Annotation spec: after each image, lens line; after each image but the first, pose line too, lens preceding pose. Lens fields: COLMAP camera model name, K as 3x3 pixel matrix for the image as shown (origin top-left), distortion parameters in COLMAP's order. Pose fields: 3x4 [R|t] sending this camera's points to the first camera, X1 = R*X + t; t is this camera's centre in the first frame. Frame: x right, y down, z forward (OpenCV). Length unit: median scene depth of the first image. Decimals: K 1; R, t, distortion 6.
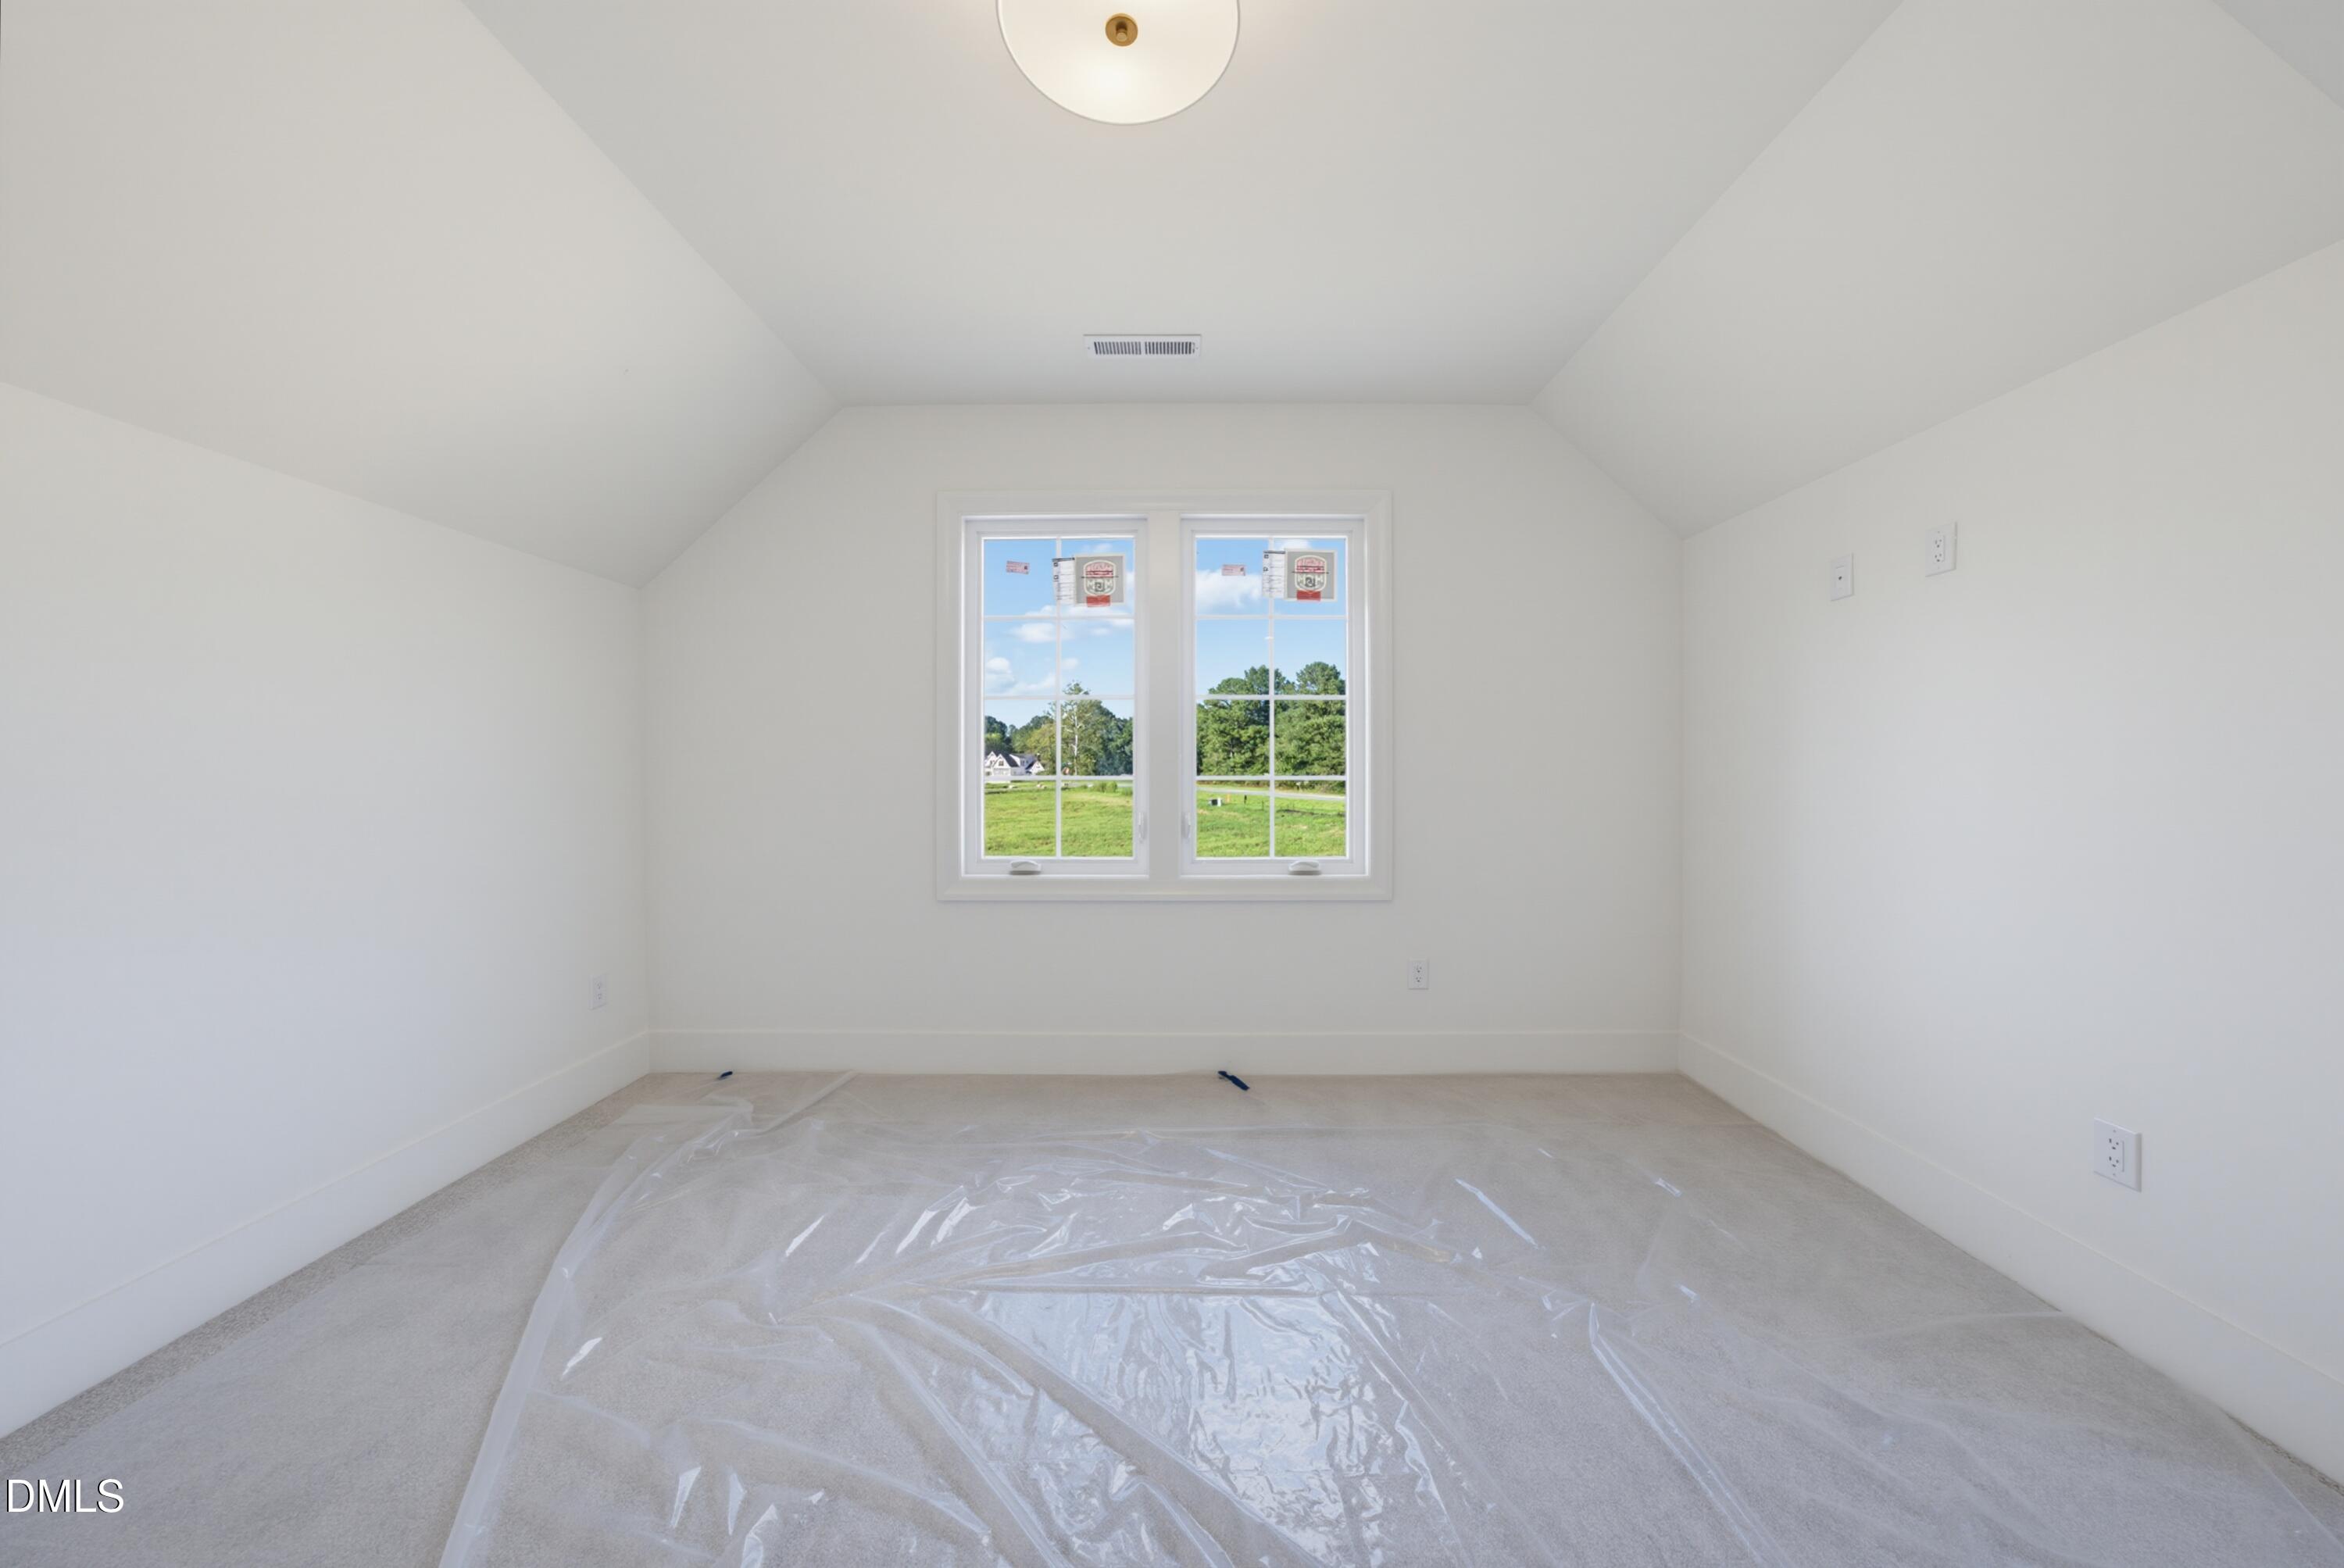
lens RADIAL K [[808.4, 0, 1168.1], [0, 808.4, 778.8], [0, 0, 1]] dist [-0.012857, 0.007813]
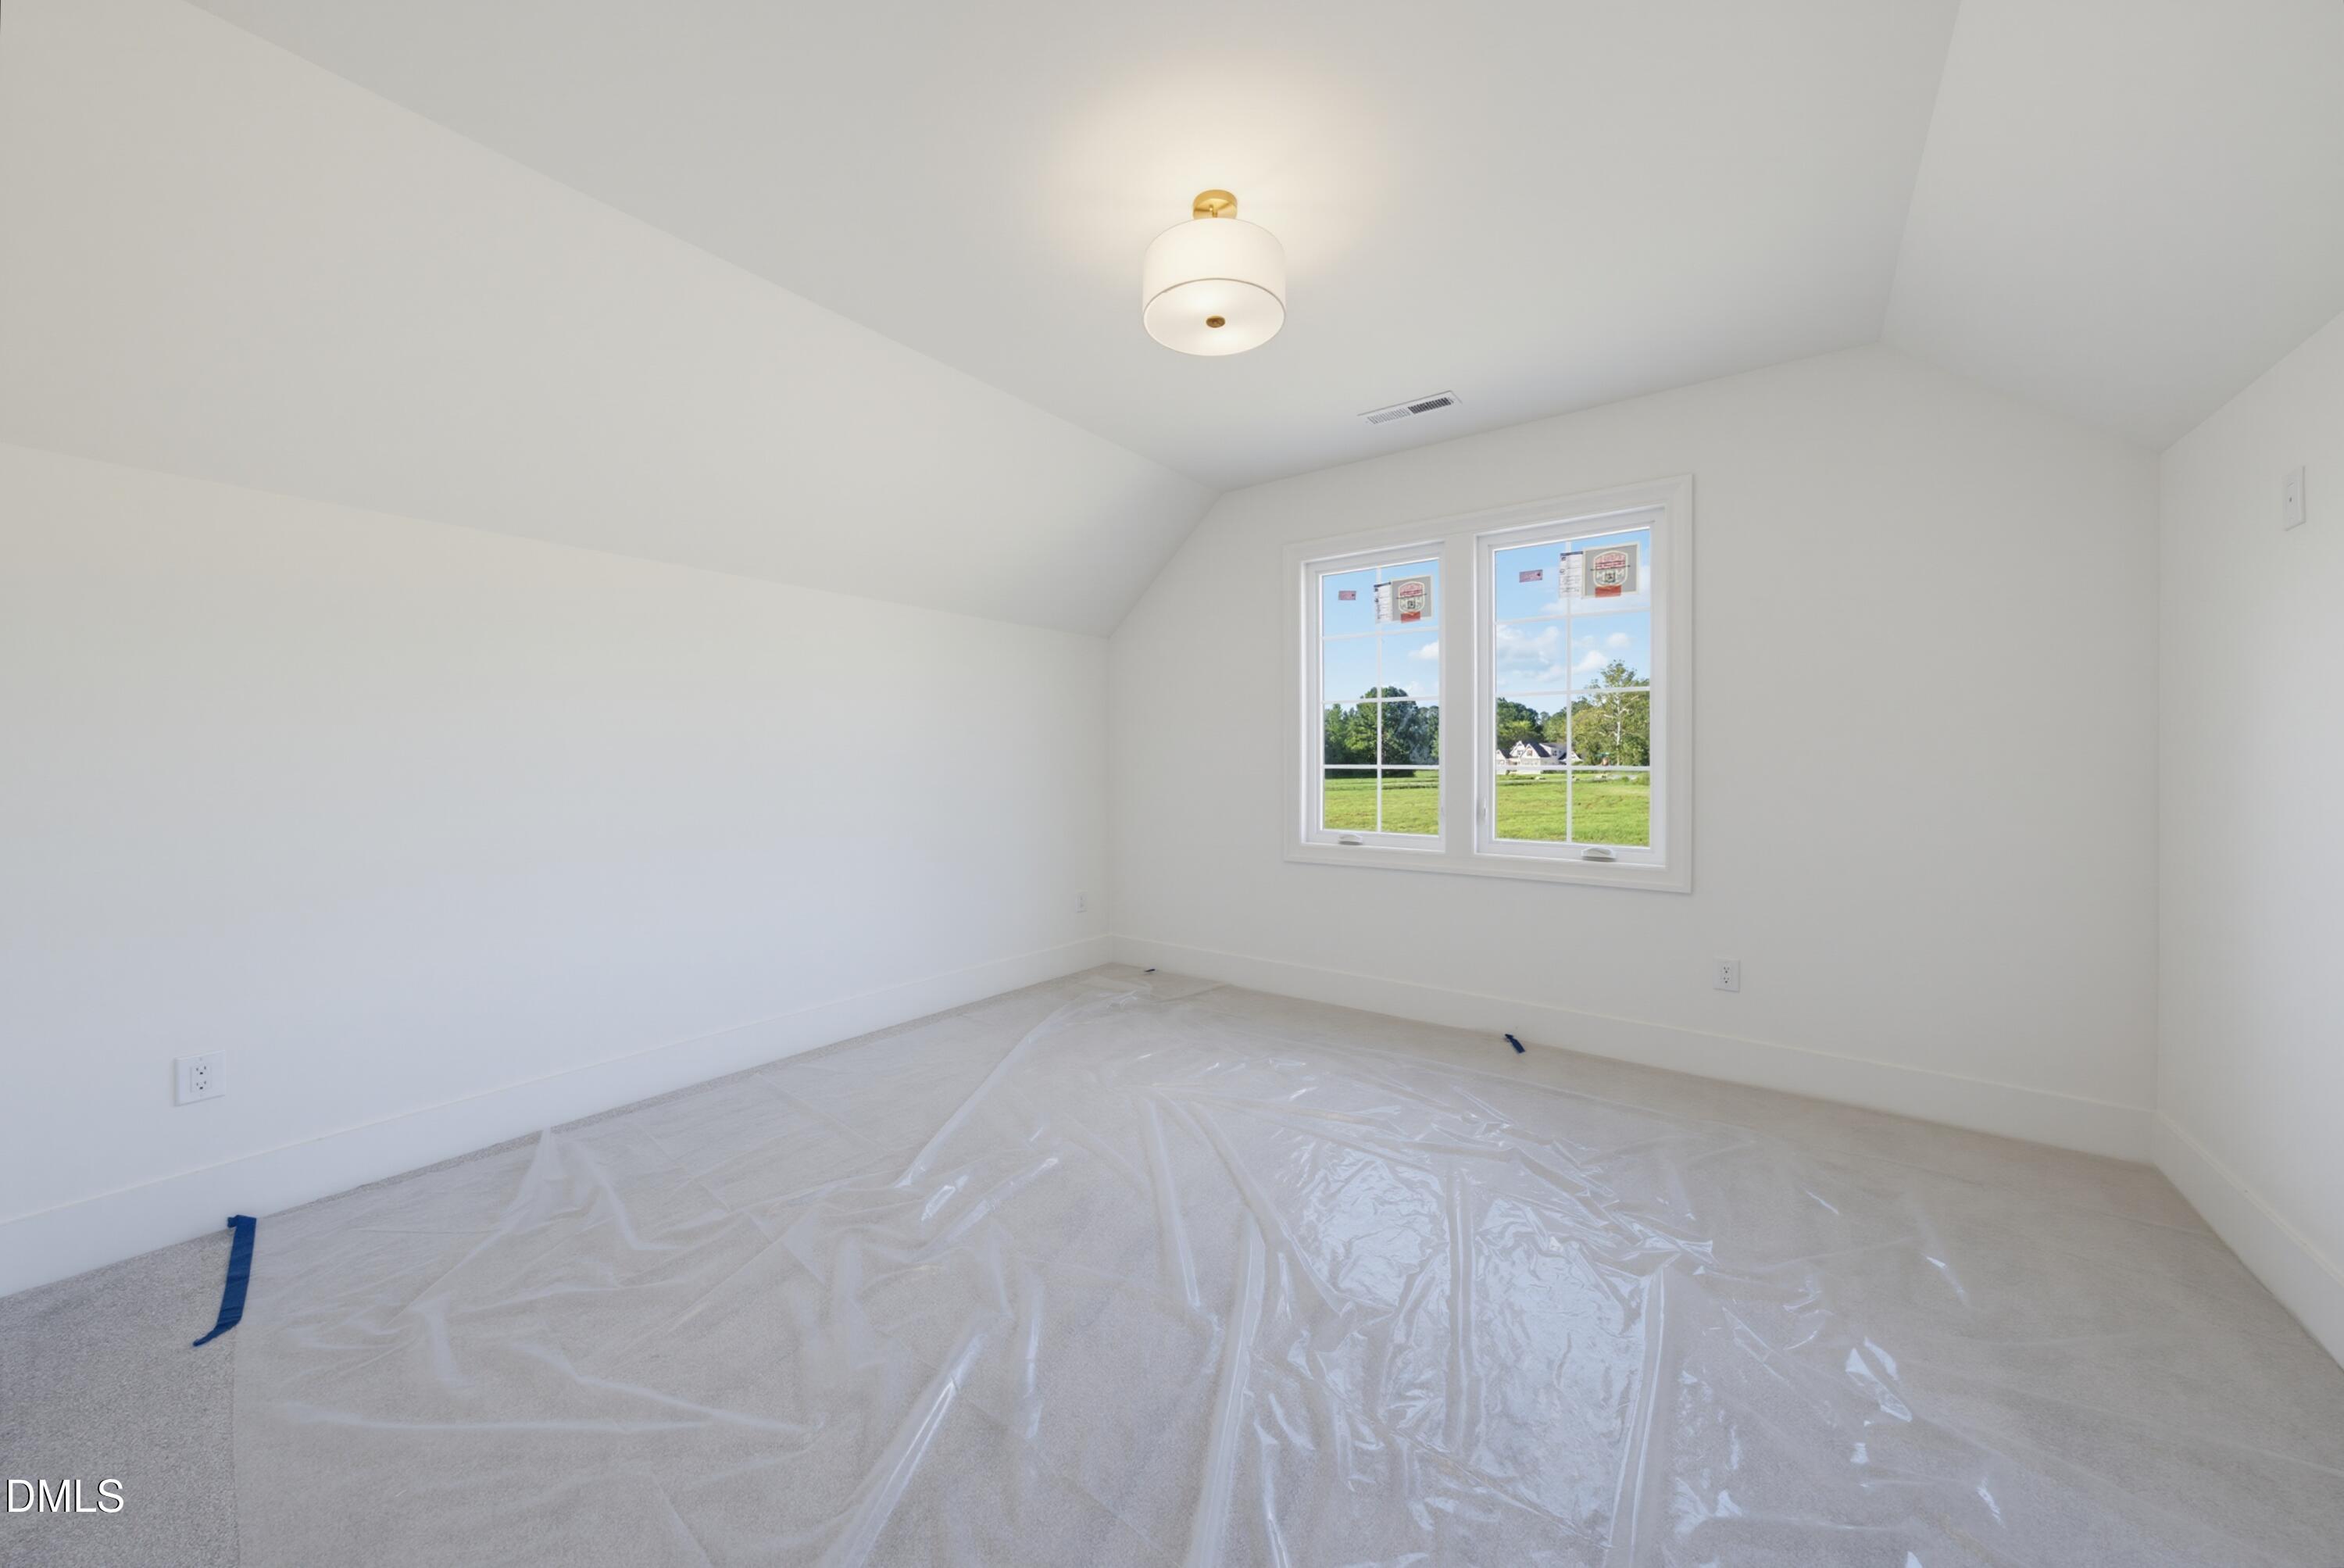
lens RADIAL K [[808.4, 0, 1171.6], [0, 808.4, 771.4], [0, 0, 1]] dist [-0.012857, 0.007813]
pose [[0.808734, 0.009903, -0.588092, 0.324725], [-0.008055, 0.999951, 0.005760, 0.001220], [0.588120, 0.000079, 0.808774, -0.153194]]
